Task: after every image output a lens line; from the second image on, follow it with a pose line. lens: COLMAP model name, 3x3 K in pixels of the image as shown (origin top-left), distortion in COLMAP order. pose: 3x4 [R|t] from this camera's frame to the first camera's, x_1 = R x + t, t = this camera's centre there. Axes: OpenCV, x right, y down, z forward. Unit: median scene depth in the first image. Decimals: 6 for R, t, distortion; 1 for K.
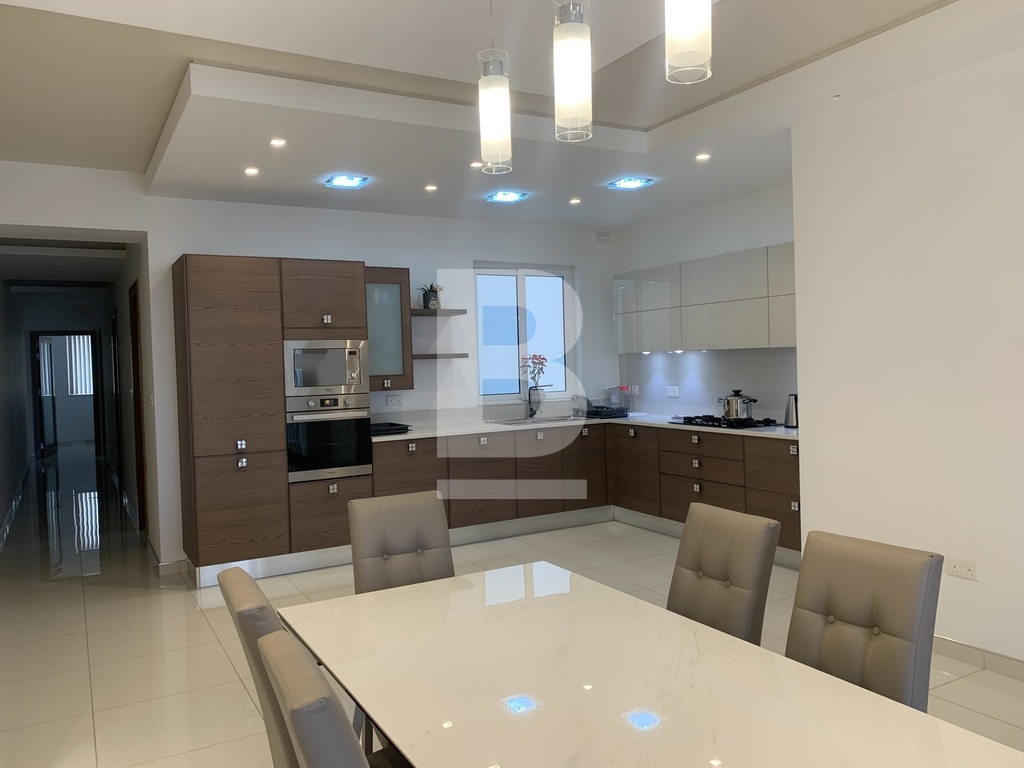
lens RADIAL K [[768.8, 0, 512.0], [0, 768.8, 384.0], [0, 0, 1]] dist [0.004182, 0.000133]
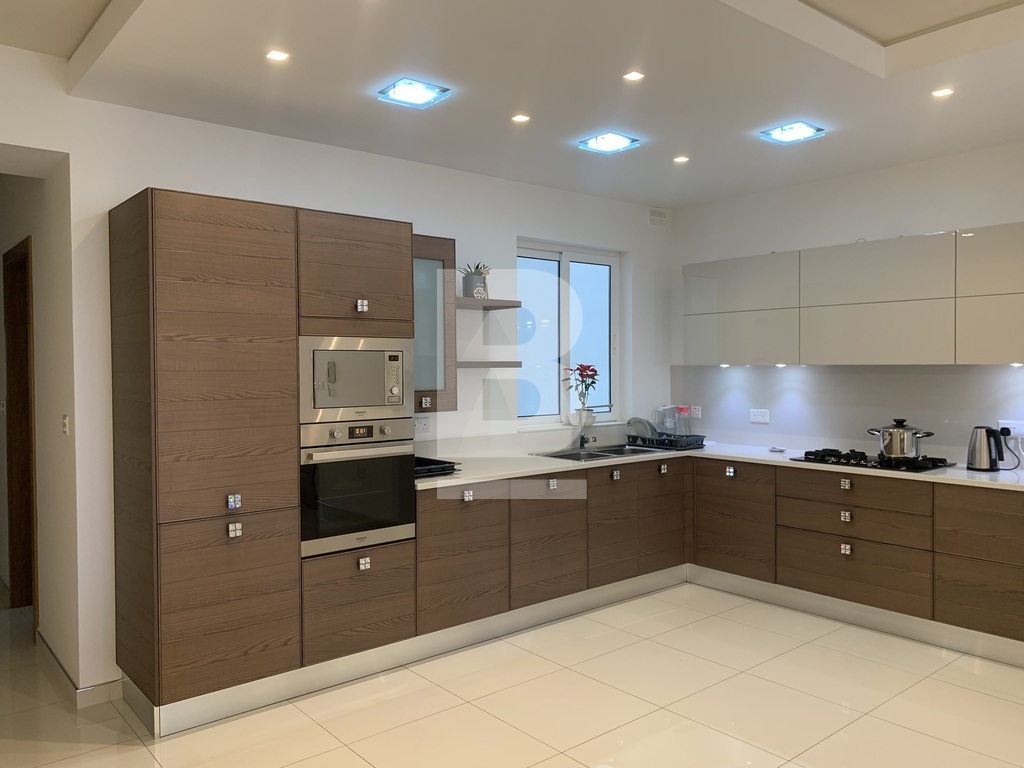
lens RADIAL K [[789.5, 0, 512.0], [0, 789.5, 384.0], [0, 0, 1]] dist [0.005868, 0.002176]
pose [[0.985516, 0.019362, 0.168473, -0.220964], [-0.017853, 0.999786, -0.010466, -0.012216], [-0.168640, 0.007307, 0.985651, 0.304828]]
